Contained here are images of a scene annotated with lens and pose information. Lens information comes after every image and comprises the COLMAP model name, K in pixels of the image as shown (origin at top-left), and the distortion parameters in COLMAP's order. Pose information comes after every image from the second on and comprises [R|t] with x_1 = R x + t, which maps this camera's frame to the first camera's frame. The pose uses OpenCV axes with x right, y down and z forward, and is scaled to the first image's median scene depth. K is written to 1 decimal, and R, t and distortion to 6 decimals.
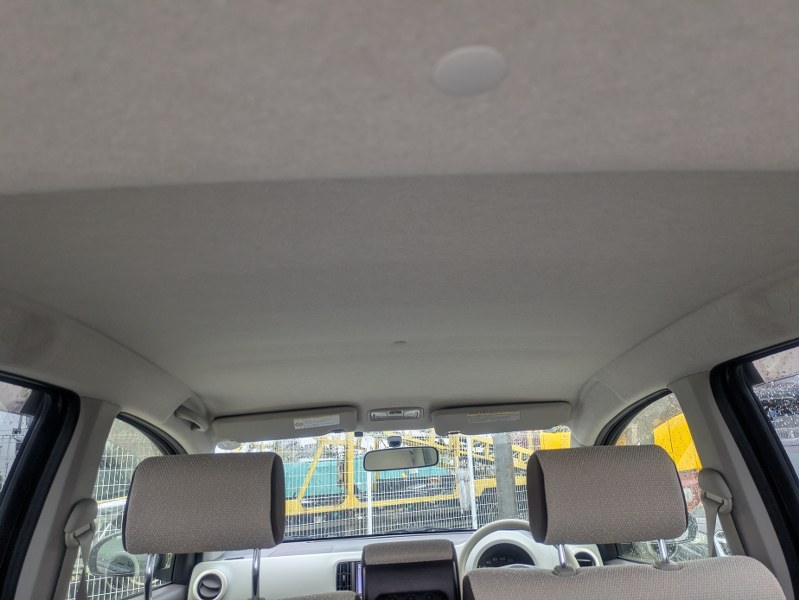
lens RADIAL K [[600.5, 0, 399.5], [0, 600.5, 300.0], [0, 0, 1]] dist [0.048260, -0.004790]
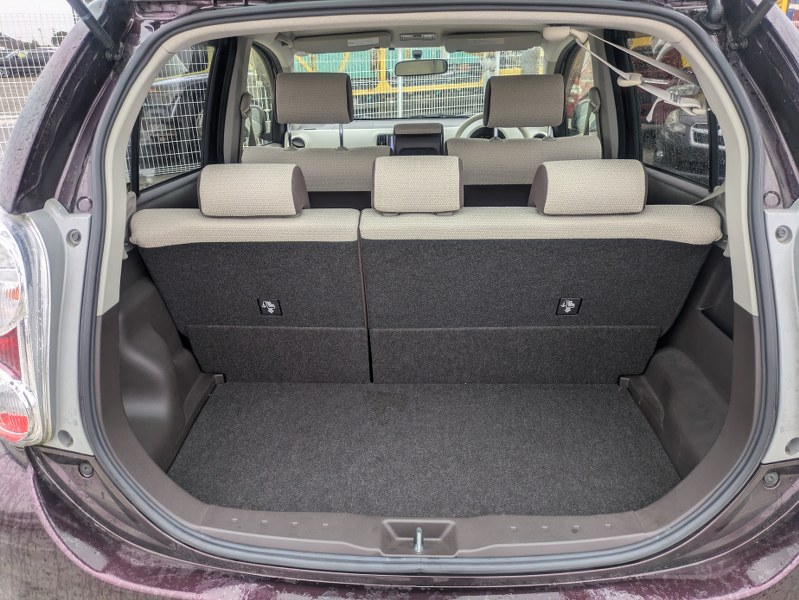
lens RADIAL K [[600.5, 0, 399.5], [0, 600.5, 300.0], [0, 0, 1]] dist [0.048260, -0.004790]
pose [[0.998230, 0.048187, -0.034845, 0.027694], [-0.016361, 0.785920, 0.618112, -0.187529], [0.057170, -0.616448, 0.785317, -0.465862]]
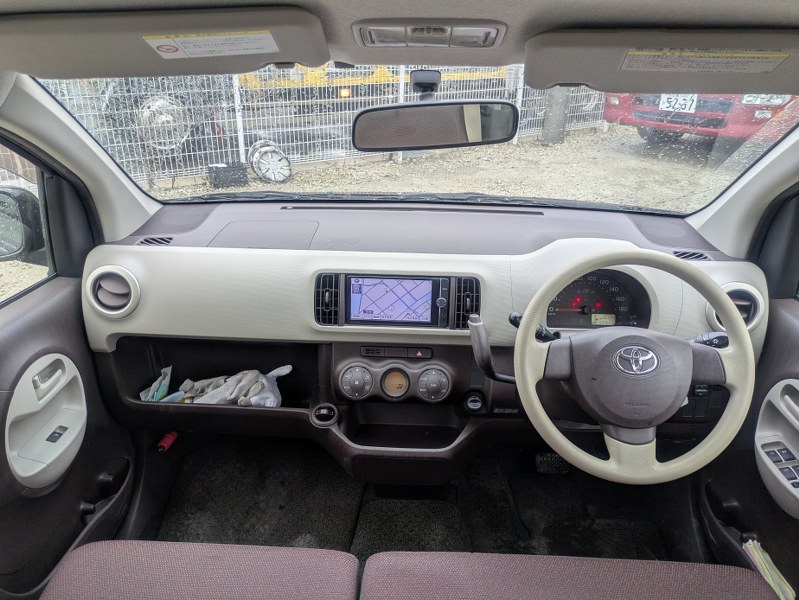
lens RADIAL K [[600.5, 0, 399.5], [0, 600.5, 300.0], [0, 0, 1]] dist [0.048260, -0.004790]
pose [[0.996279, 0.080325, -0.031236, 0.000226], [-0.041113, 0.761482, 0.646881, 0.066118], [0.075746, -0.643189, 0.761951, 0.548366]]
